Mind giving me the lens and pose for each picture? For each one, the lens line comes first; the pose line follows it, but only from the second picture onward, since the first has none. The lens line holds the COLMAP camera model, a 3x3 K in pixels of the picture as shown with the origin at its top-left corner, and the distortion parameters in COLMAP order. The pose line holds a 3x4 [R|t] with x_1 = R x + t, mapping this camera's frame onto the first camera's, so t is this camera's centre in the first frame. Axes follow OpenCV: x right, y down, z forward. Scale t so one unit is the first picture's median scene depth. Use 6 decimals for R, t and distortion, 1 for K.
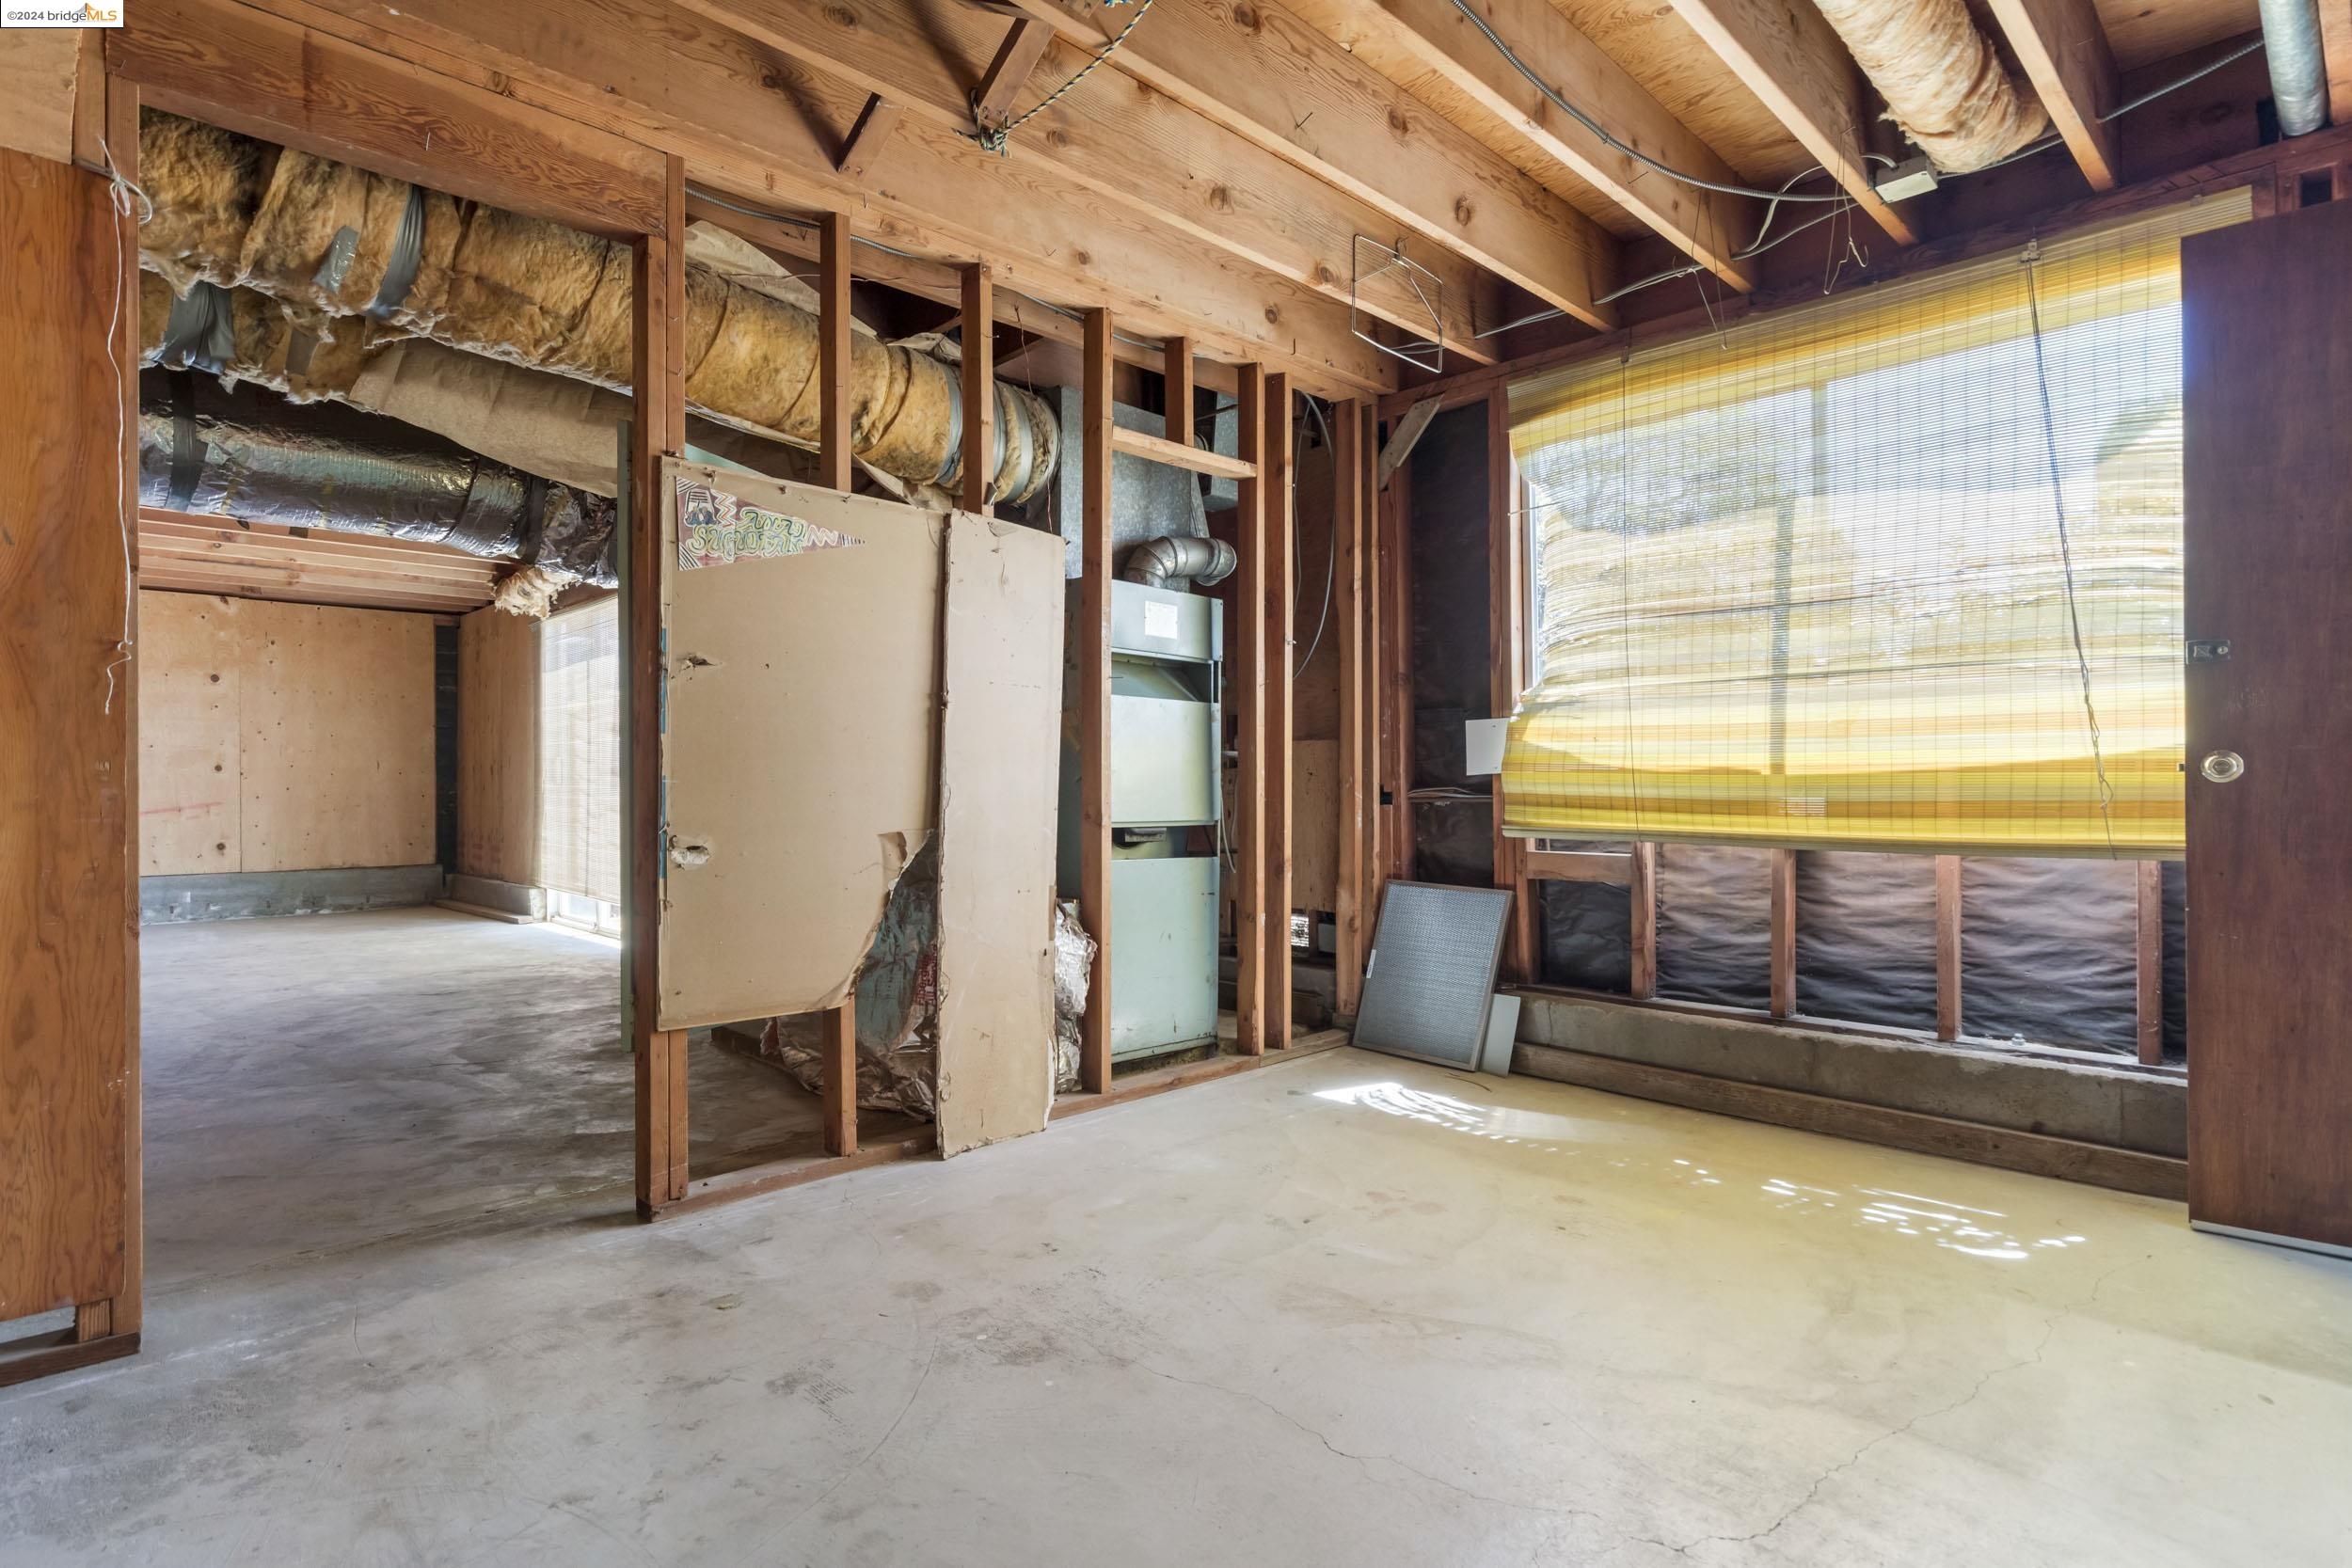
lens RADIAL K [[1207.1, 0, 1182.2], [0, 1207.1, 782.2], [0, 0, 1]] dist [0.006346, 0.000483]
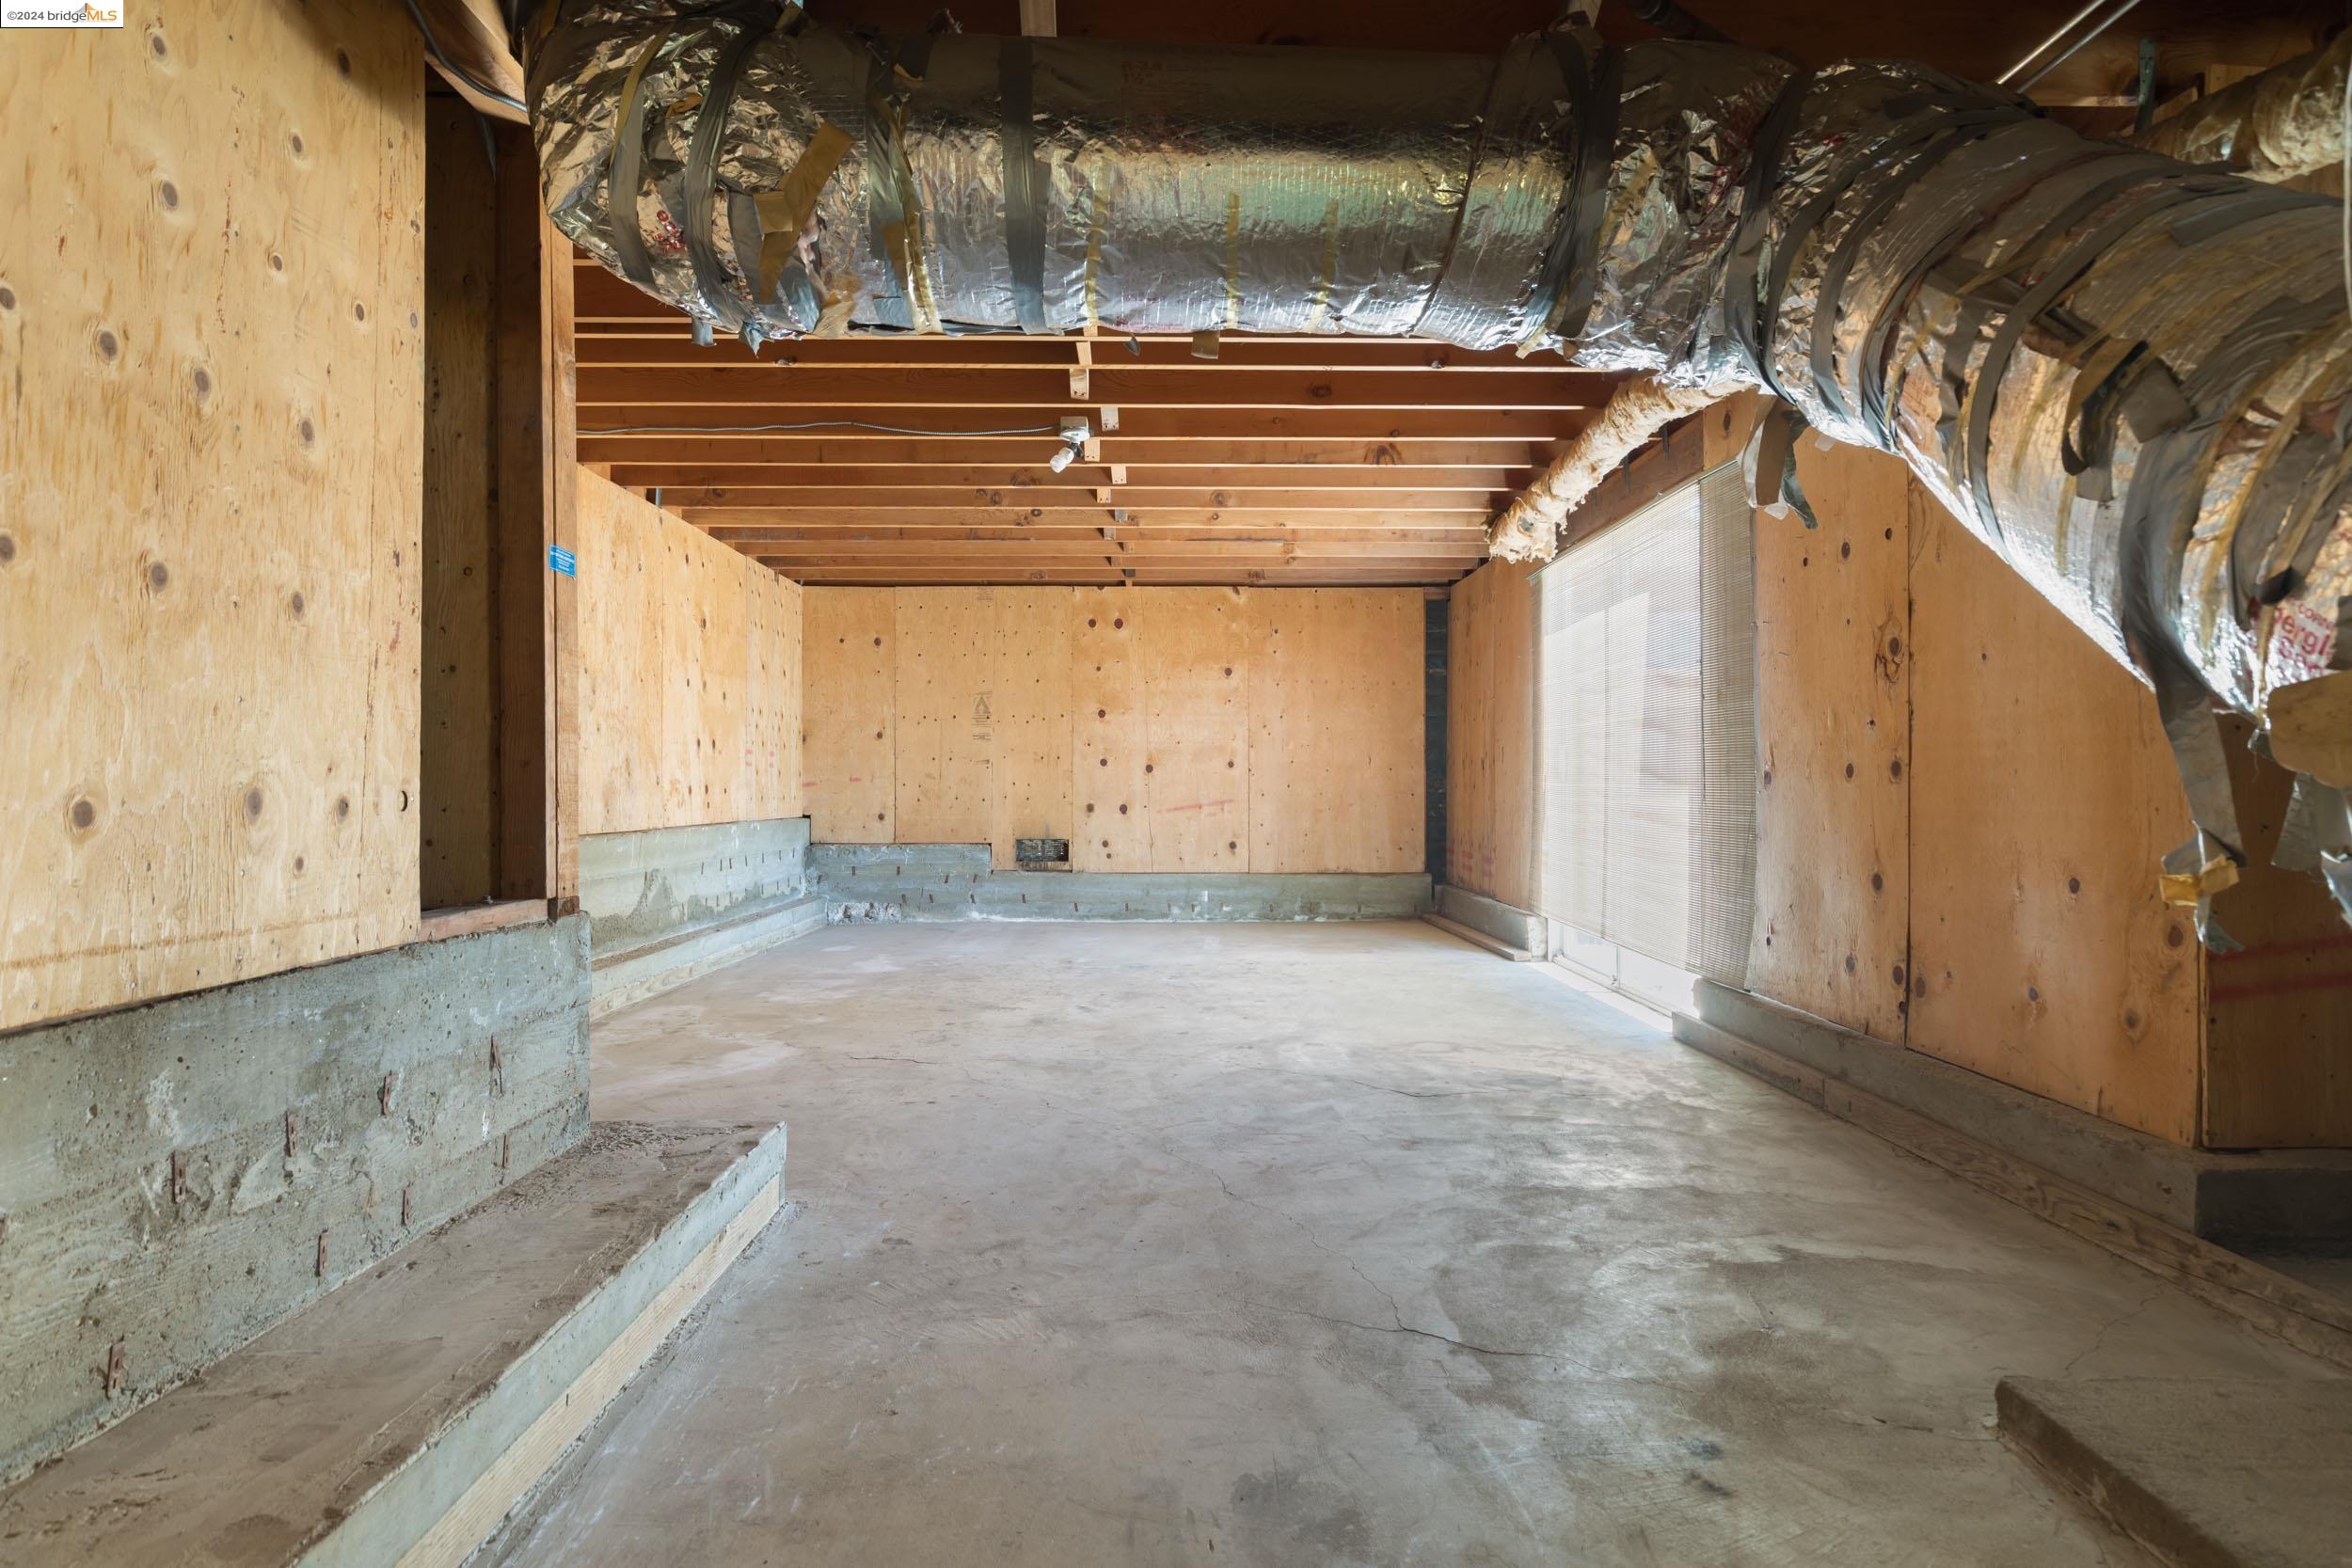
lens RADIAL K [[1207.1, 0, 1178.8], [0, 1207.1, 785.5], [0, 0, 1]] dist [0.006346, 0.000483]
pose [[0.725323, 0.005328, -0.688388, -0.162270], [-0.001843, 0.999981, 0.005797, -0.000194], [0.688406, -0.002936, 0.725320, 0.273492]]
